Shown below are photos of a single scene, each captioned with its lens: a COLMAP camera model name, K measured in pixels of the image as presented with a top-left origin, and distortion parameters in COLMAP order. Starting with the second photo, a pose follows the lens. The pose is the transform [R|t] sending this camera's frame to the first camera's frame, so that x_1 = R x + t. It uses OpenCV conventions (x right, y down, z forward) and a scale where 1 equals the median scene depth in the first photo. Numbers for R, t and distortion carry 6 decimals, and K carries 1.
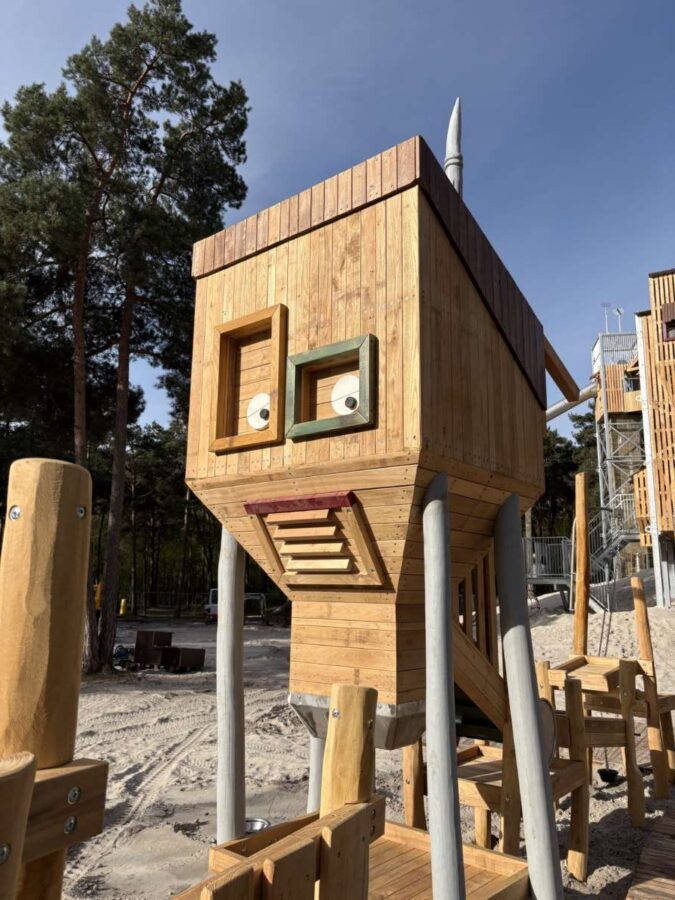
lens RADIAL K [[675.4, 0, 338.9], [0, 675.4, 459.1], [0, 0, 1]] dist [0.047090, -0.059861]
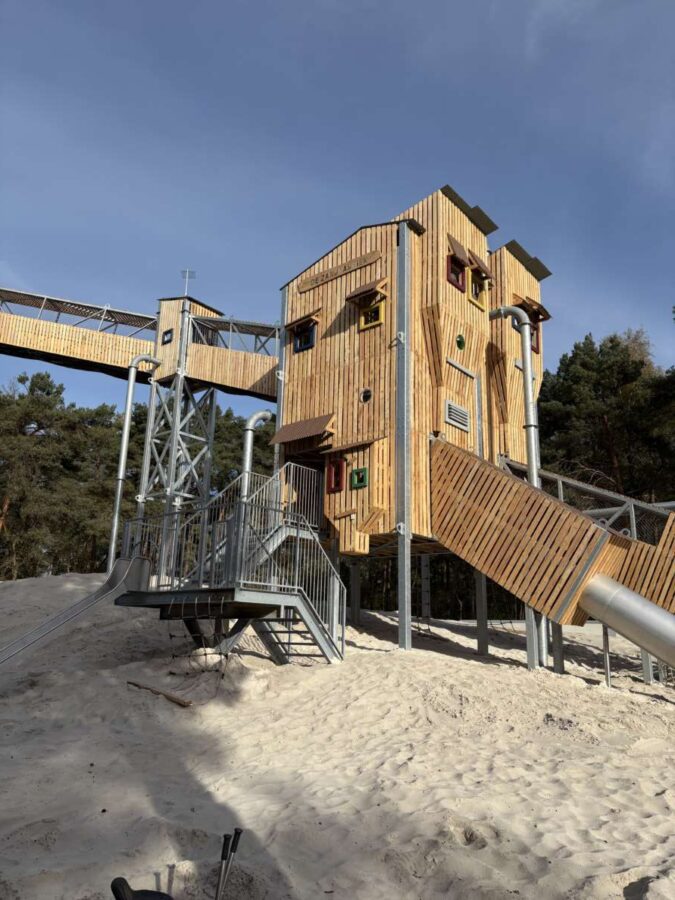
lens RADIAL K [[675.4, 0, 338.9], [0, 675.4, 459.1], [0, 0, 1]] dist [0.047090, -0.059861]
pose [[0.127022, 0.247194, 0.960604, -0.596041], [-0.215341, 0.952223, -0.216562, 0.611546], [-0.968243, -0.179350, 0.174184, 3.031596]]
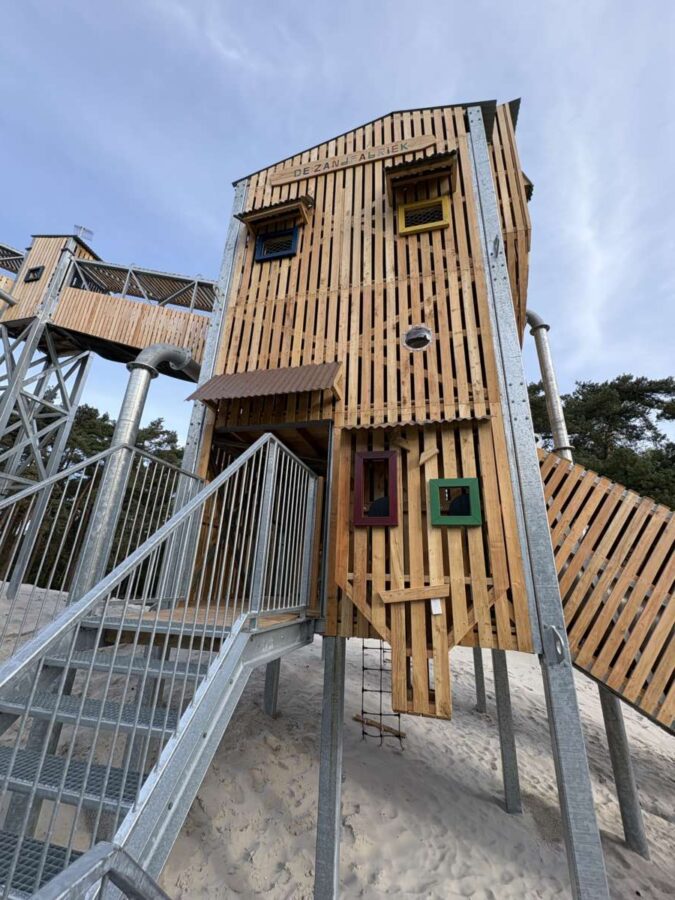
lens RADIAL K [[343.8, 0, 320.6], [0, 343.8, 457.2], [0, 0, 1]] dist [-0.000758, -0.000078]
pose [[-0.302185, 0.286896, 0.909051, 1.136157], [-0.239768, 0.900100, -0.363775, 0.334203], [-0.922602, -0.327889, -0.203208, 3.591326]]
